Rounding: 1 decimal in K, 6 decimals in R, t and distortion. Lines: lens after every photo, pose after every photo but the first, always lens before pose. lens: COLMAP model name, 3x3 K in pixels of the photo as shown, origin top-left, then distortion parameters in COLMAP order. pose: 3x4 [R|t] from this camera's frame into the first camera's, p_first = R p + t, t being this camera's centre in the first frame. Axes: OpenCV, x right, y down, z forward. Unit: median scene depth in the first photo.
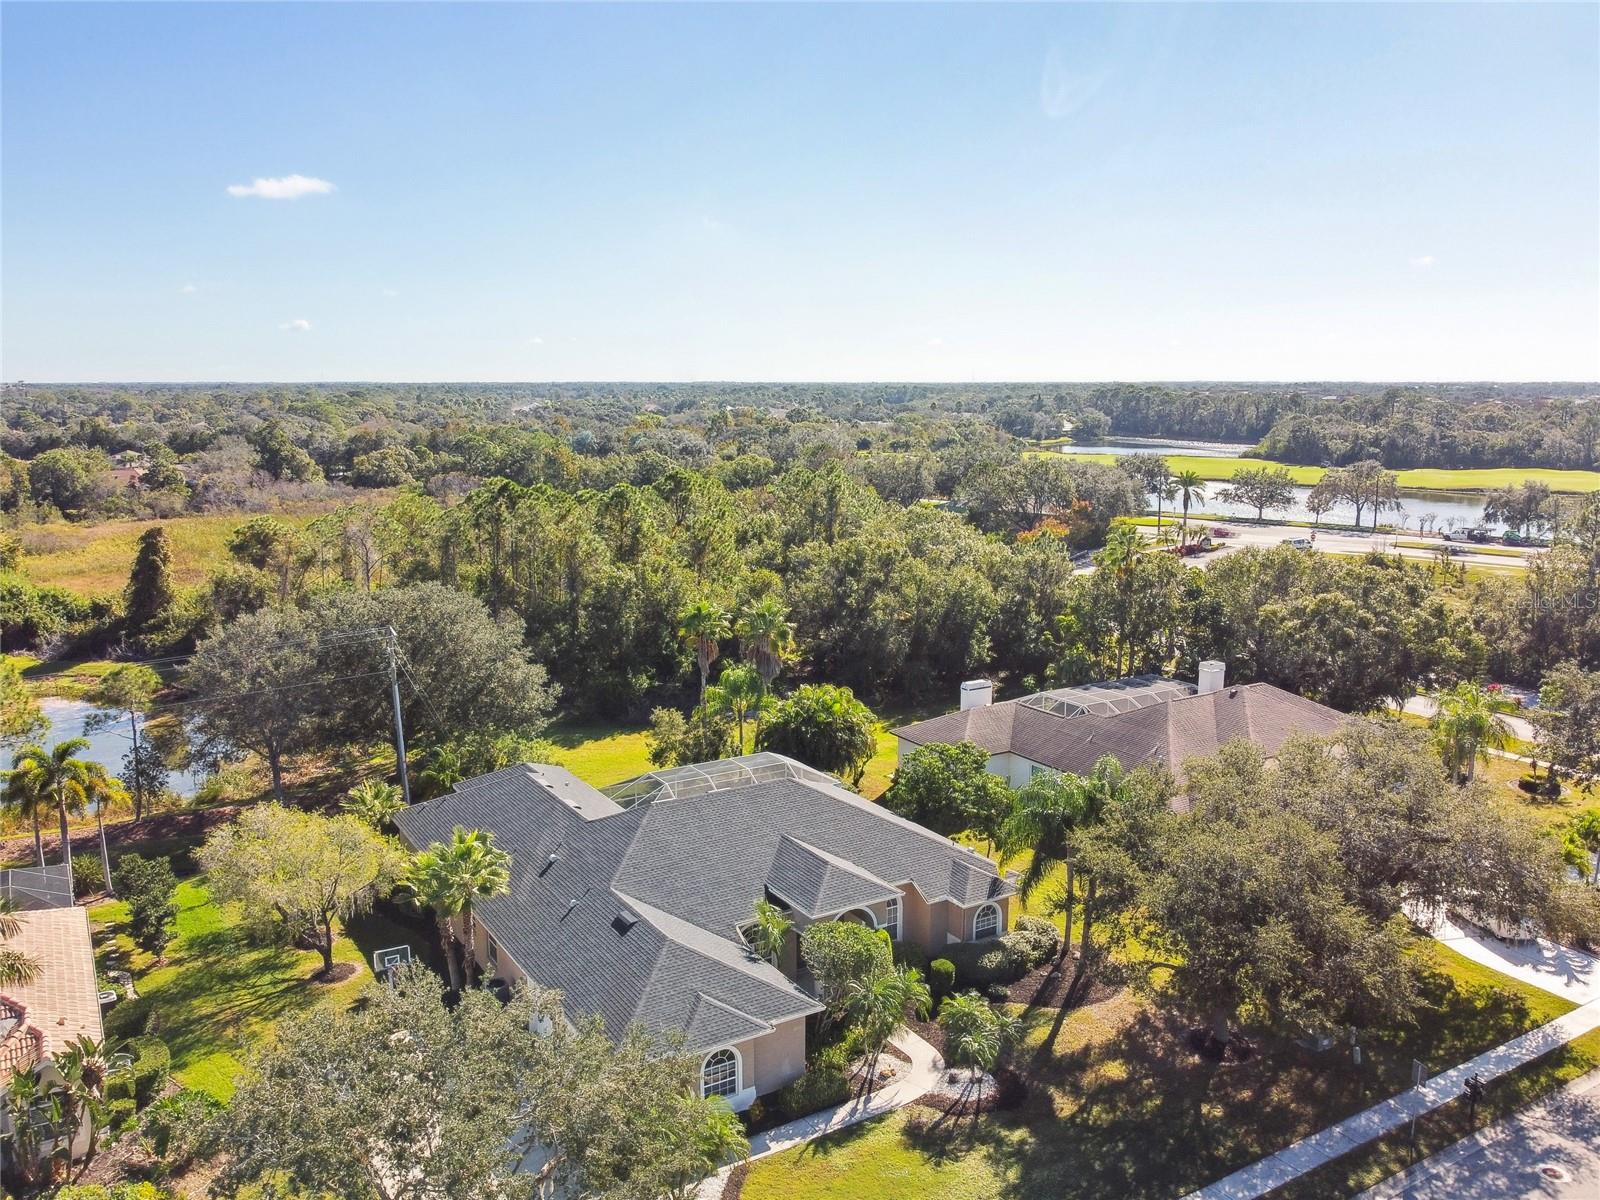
lens RADIAL K [[1261.8, 0, 800.0], [0, 1261.8, 600.0], [0, 0, 1]] dist [-0.010523, 0.008300]
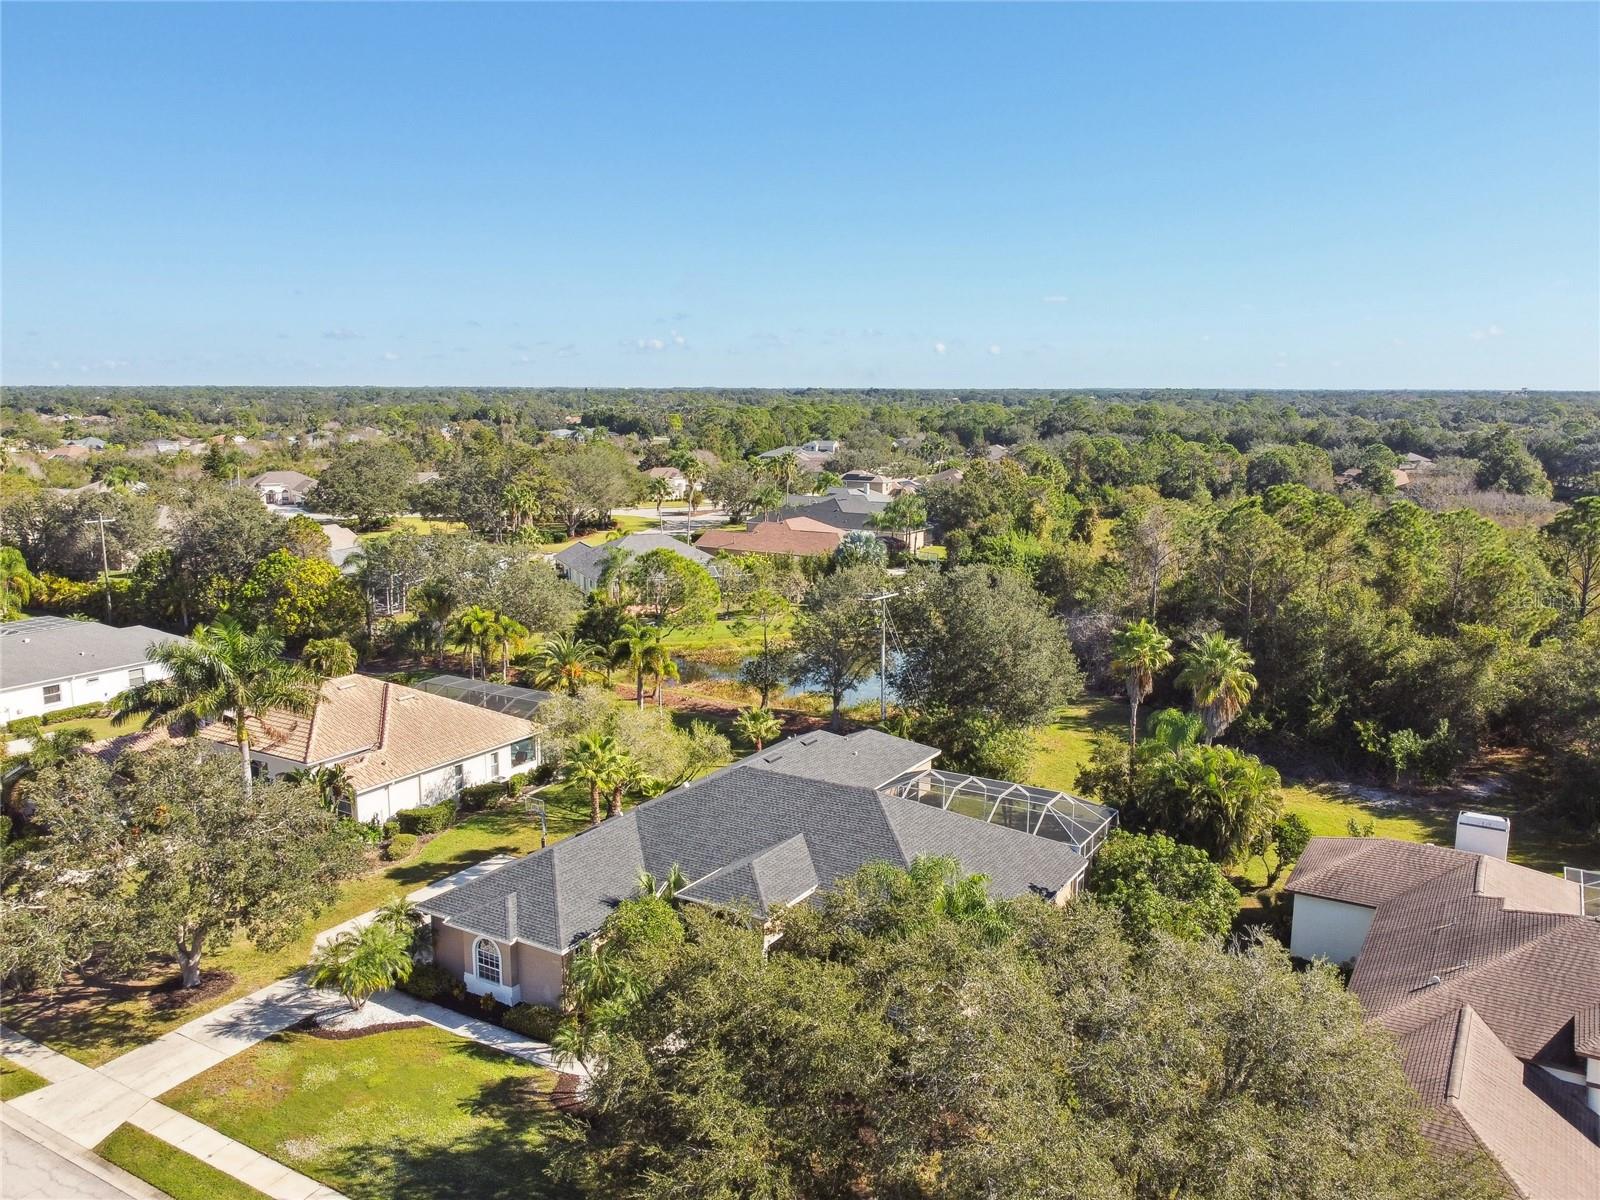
lens RADIAL K [[1236.8, 0, 800.0], [0, 1236.8, 600.0], [0, 0, 1]] dist [-0.009874, 0.006197]
pose [[0.457936, 0.151563, -0.875970, 0.779246], [-0.154049, 0.983981, 0.089719, -0.076461], [0.875536, 0.093857, 0.473948, 0.516155]]
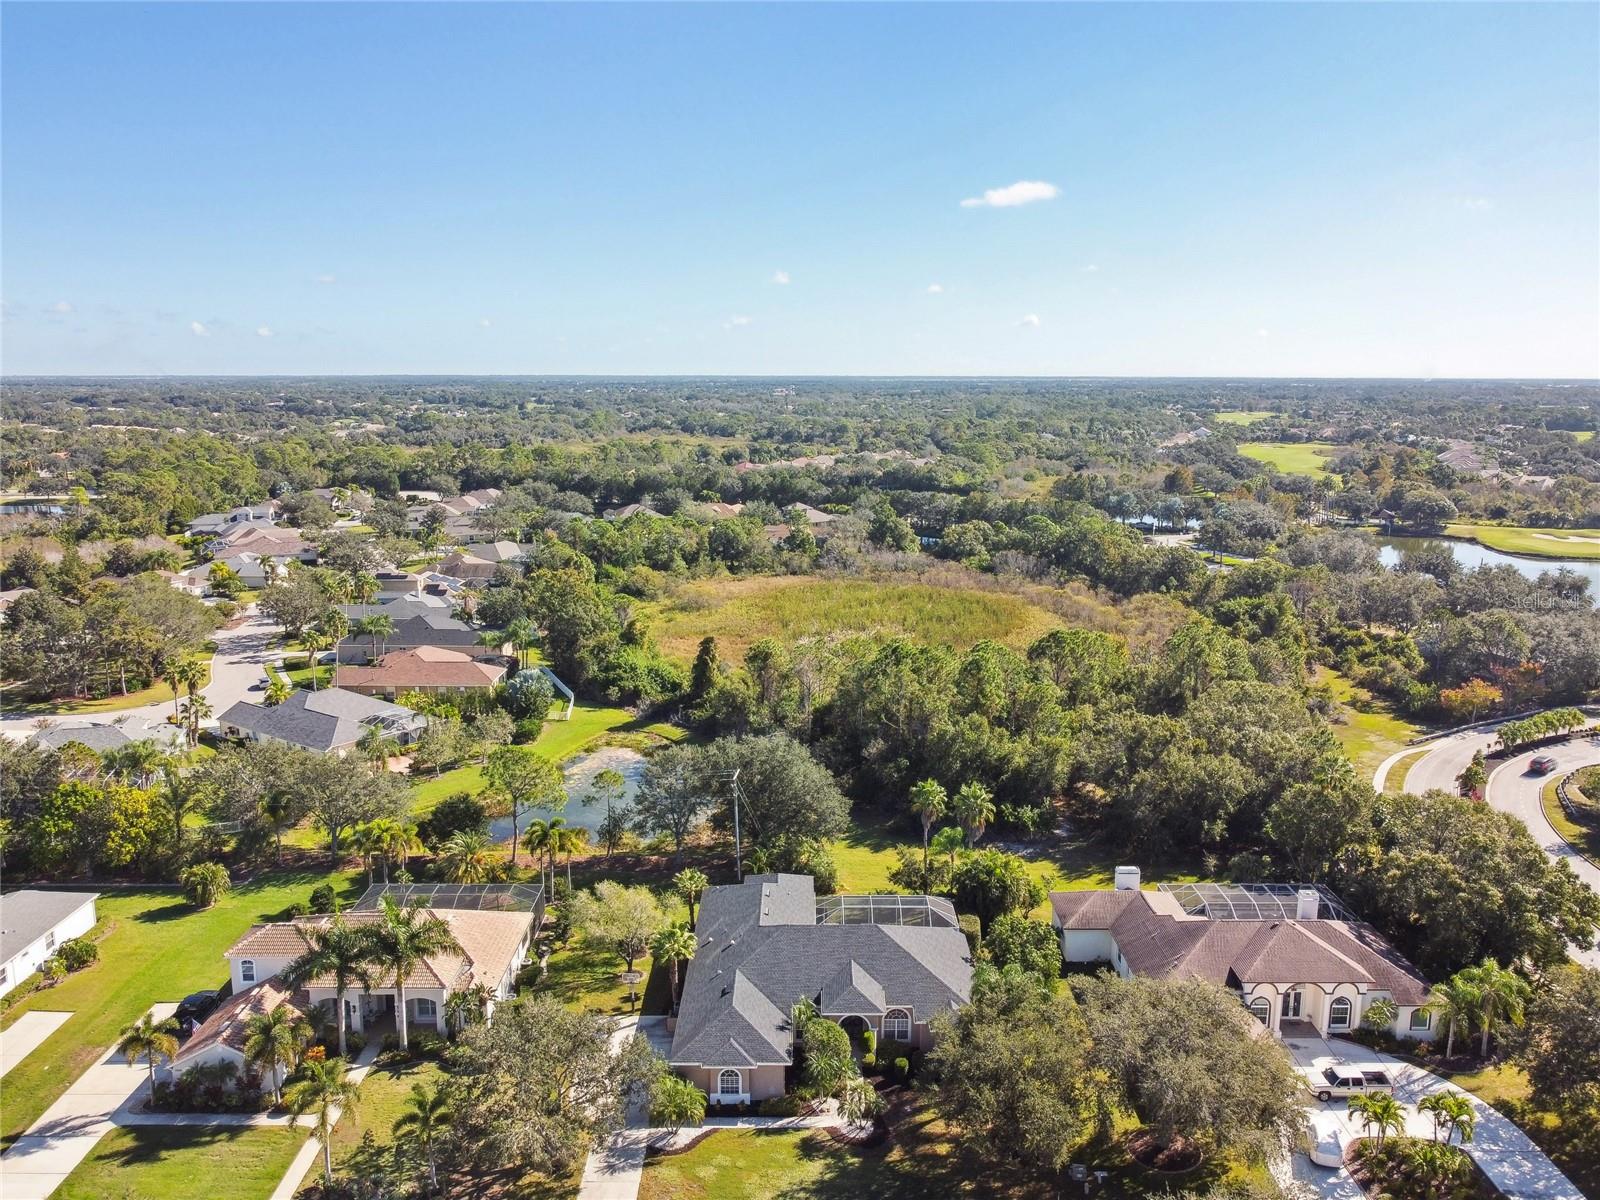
lens RADIAL K [[1246.5, 0, 800.0], [0, 1246.5, 600.0], [0, 0, 1]] dist [-0.006749, -0.002869]
pose [[0.851860, 0.094003, -0.515265, 0.727625], [-0.090504, 0.995383, 0.031968, -0.335185], [0.515891, 0.019401, 0.856435, -0.468075]]
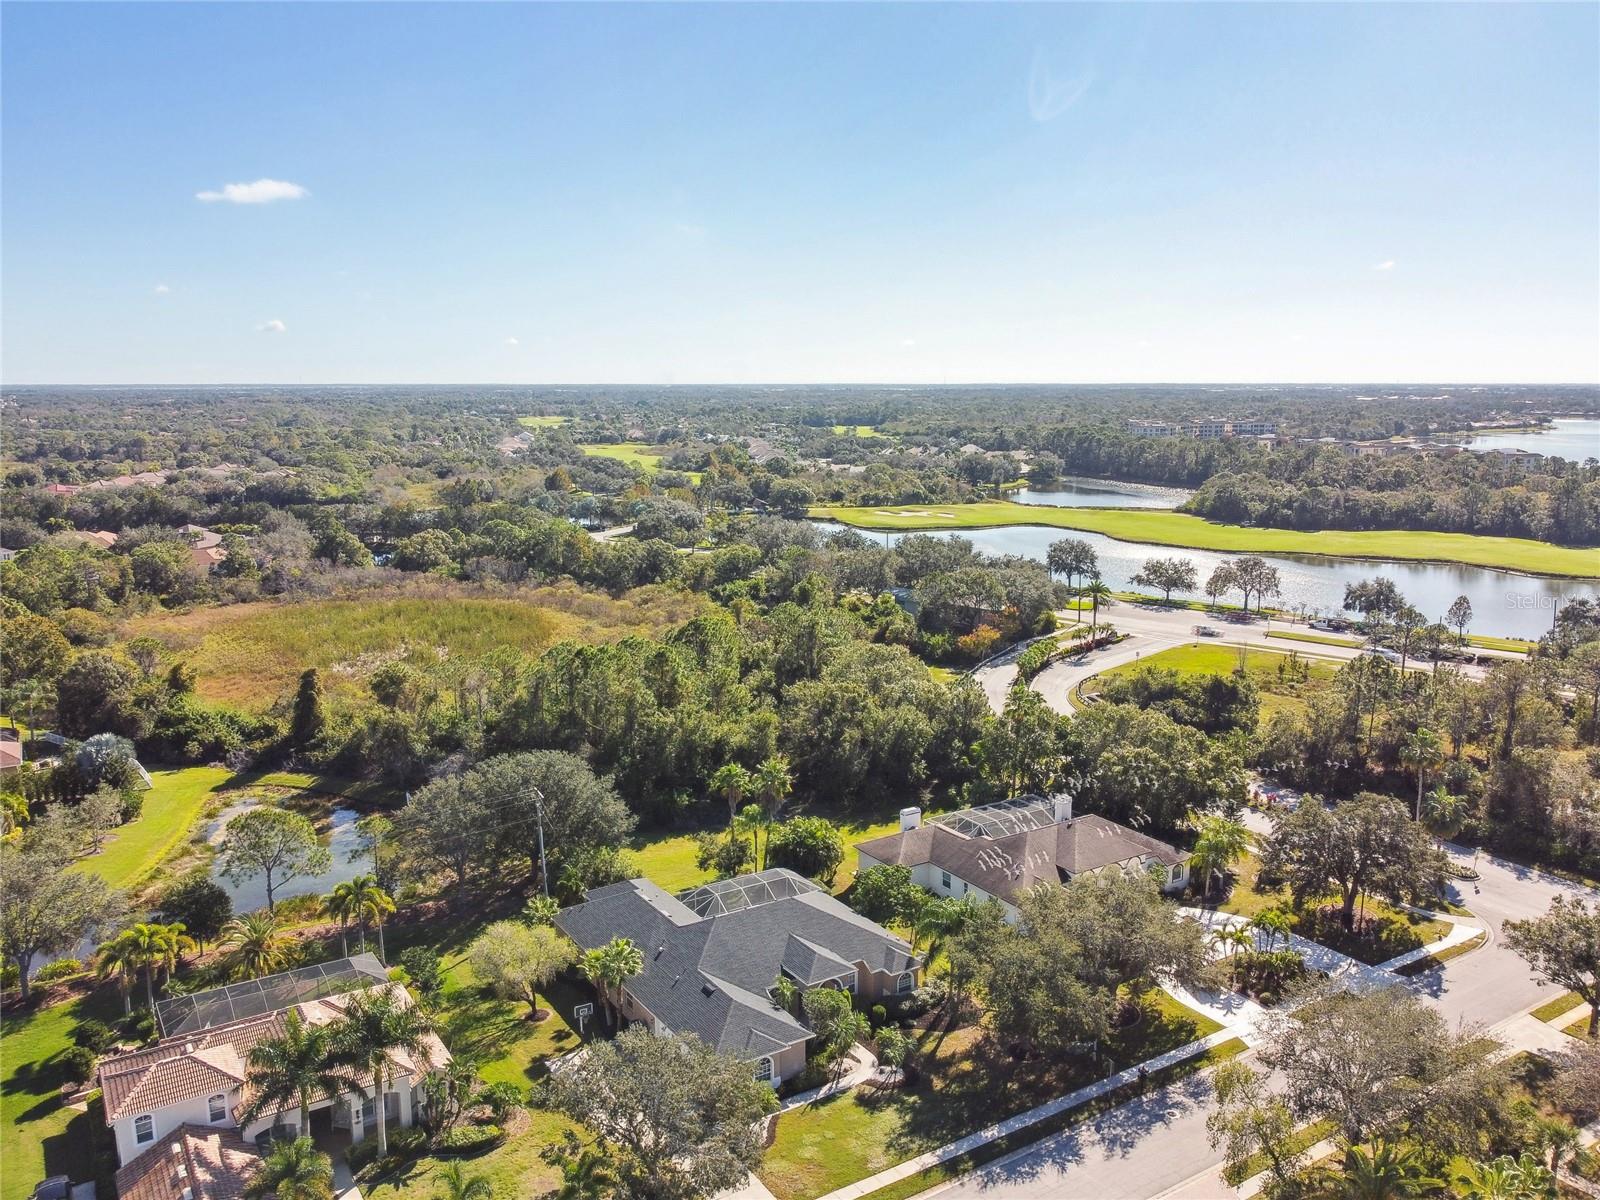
lens RADIAL K [[1246.5, 0, 800.0], [0, 1246.5, 600.0], [0, 0, 1]] dist [-0.006749, -0.002869]
pose [[0.999800, -0.004004, 0.019572, -0.030888], [0.003976, 0.999991, 0.001500, -0.277140], [-0.019578, -0.001421, 0.999807, -0.725693]]
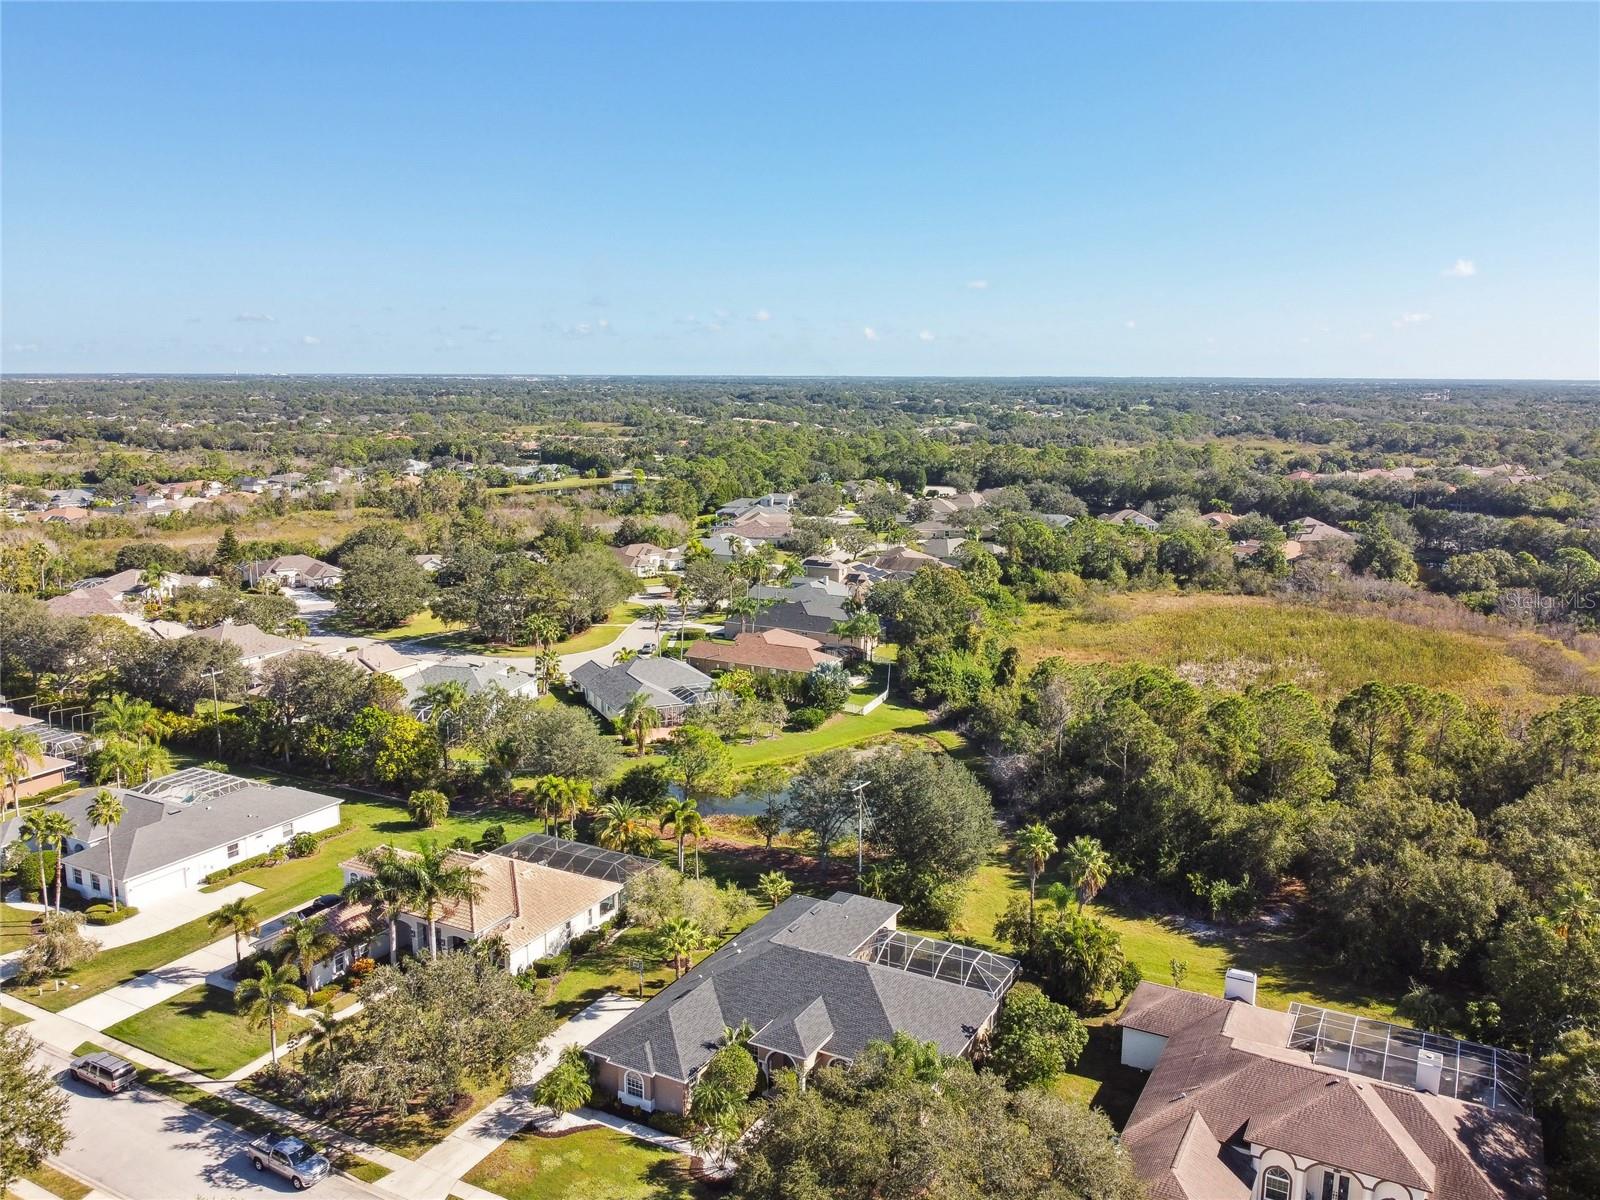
lens RADIAL K [[1246.5, 0, 800.0], [0, 1246.5, 600.0], [0, 0, 1]] dist [-0.006749, -0.002869]
pose [[0.499154, 0.155853, -0.852382, 1.194311], [-0.151681, 0.984219, 0.091134, -0.428588], [0.853134, 0.083800, 0.514917, 0.132309]]
